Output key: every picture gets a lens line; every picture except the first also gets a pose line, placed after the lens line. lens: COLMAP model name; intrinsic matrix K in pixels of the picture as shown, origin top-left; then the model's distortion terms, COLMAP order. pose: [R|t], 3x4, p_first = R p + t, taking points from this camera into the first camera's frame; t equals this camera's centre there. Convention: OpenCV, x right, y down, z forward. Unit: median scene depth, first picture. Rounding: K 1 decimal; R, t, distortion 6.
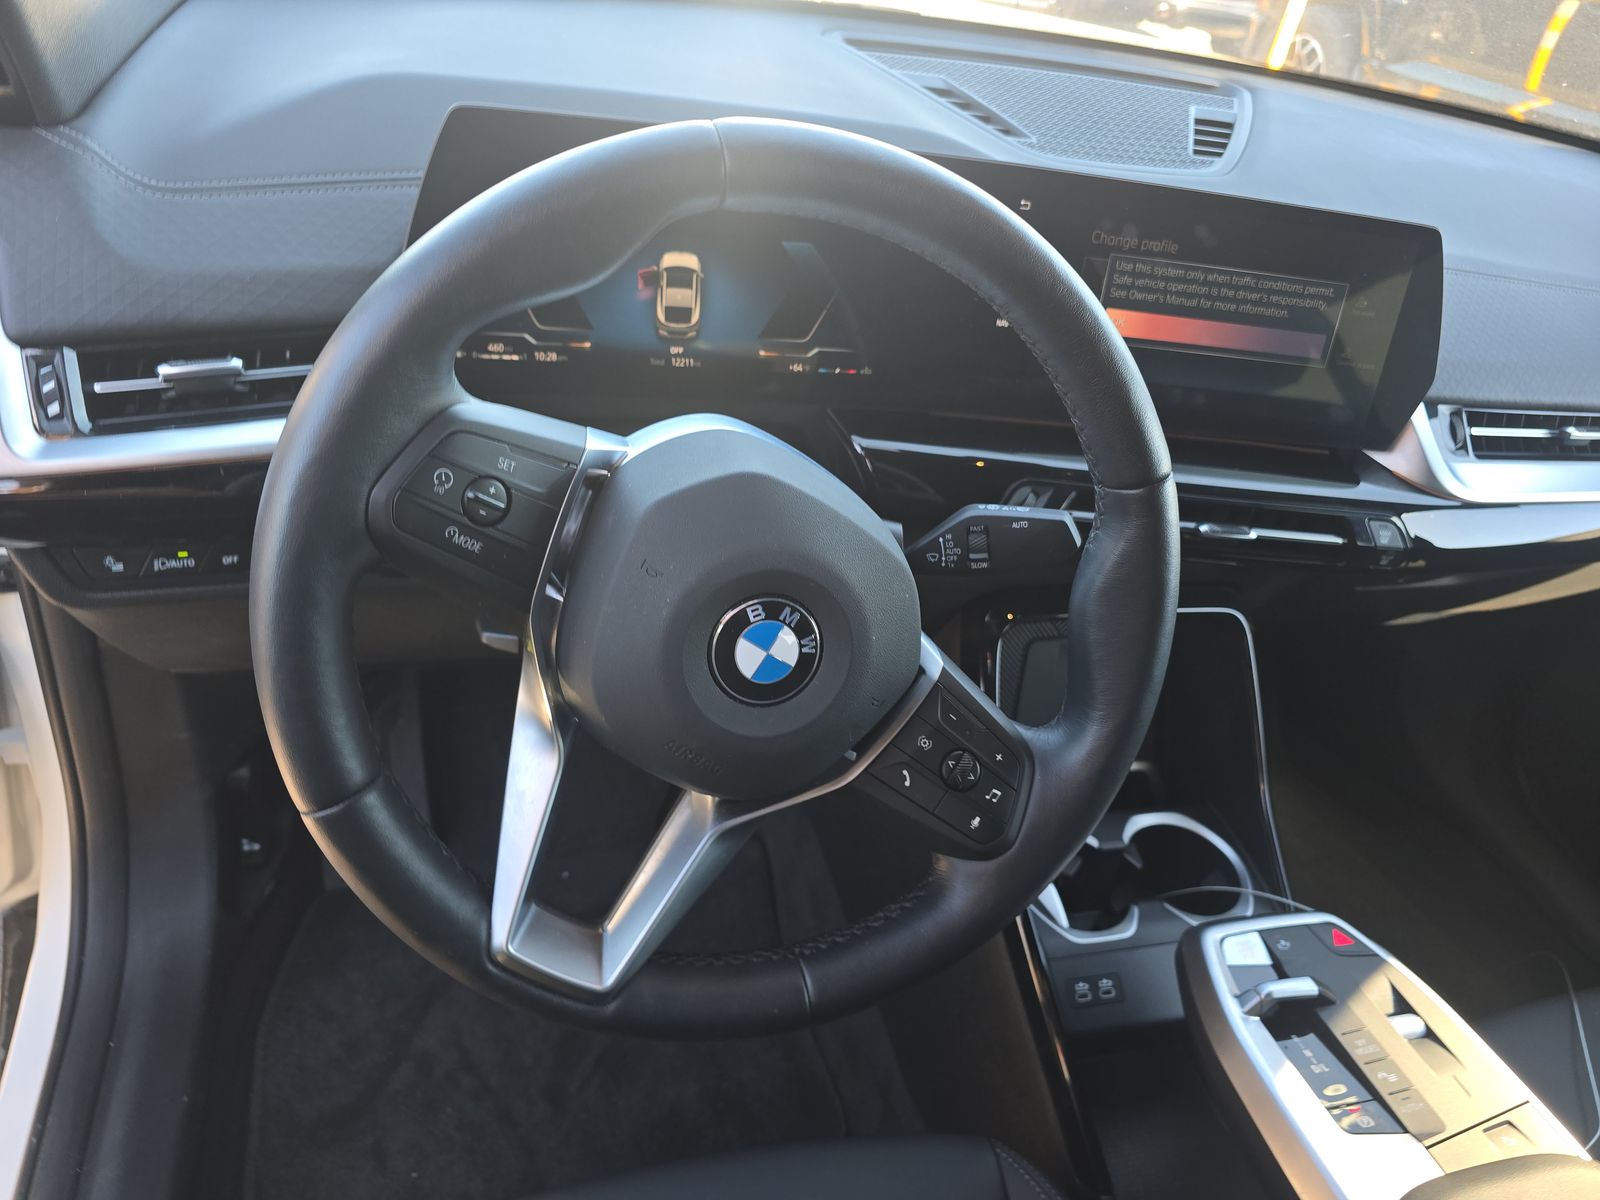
lens RADIAL K [[1044.9, 0, 754.8], [0, 1044.9, 631.3], [0, 0, 1]] dist [0.004360, -0.030725]
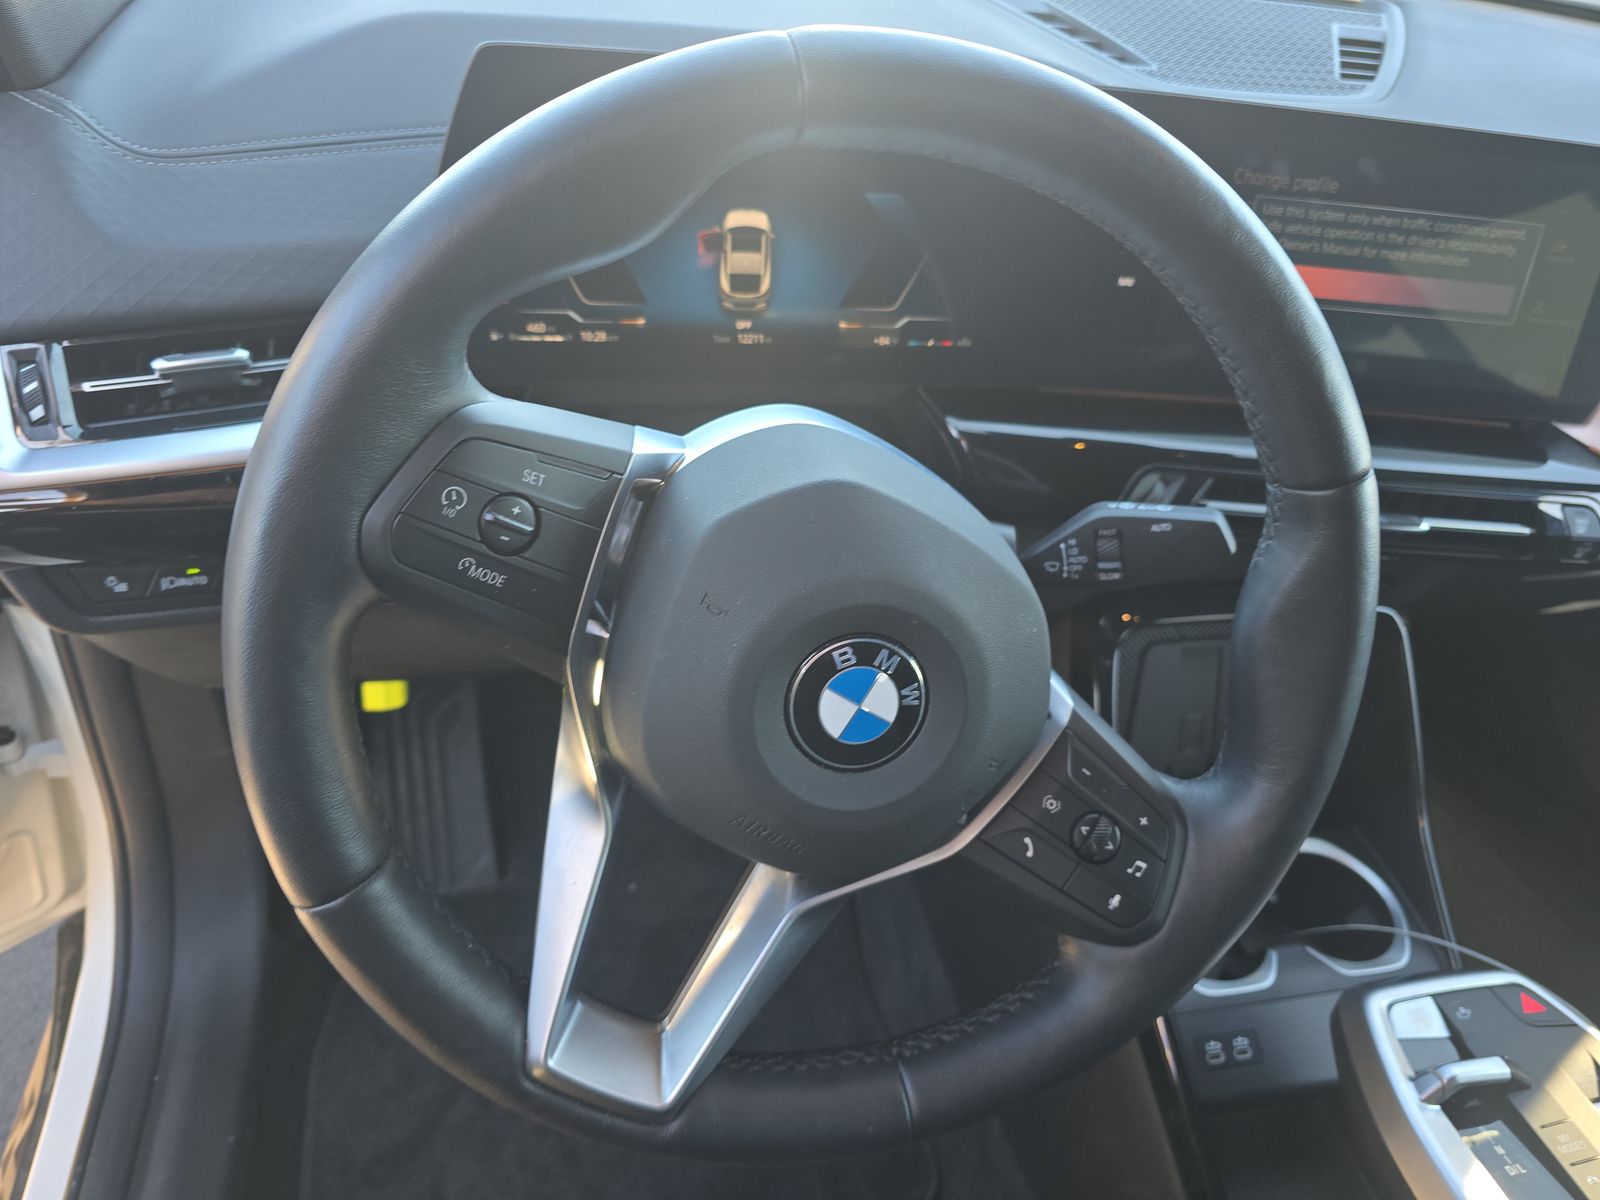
lens RADIAL K [[1044.9, 0, 754.8], [0, 1044.9, 631.3], [0, 0, 1]] dist [0.004360, -0.030725]
pose [[0.997647, -0.007559, -0.068136, -0.009616], [0.009487, 0.999562, 0.028028, -0.043612], [0.067894, -0.028608, 0.997282, 0.144655]]
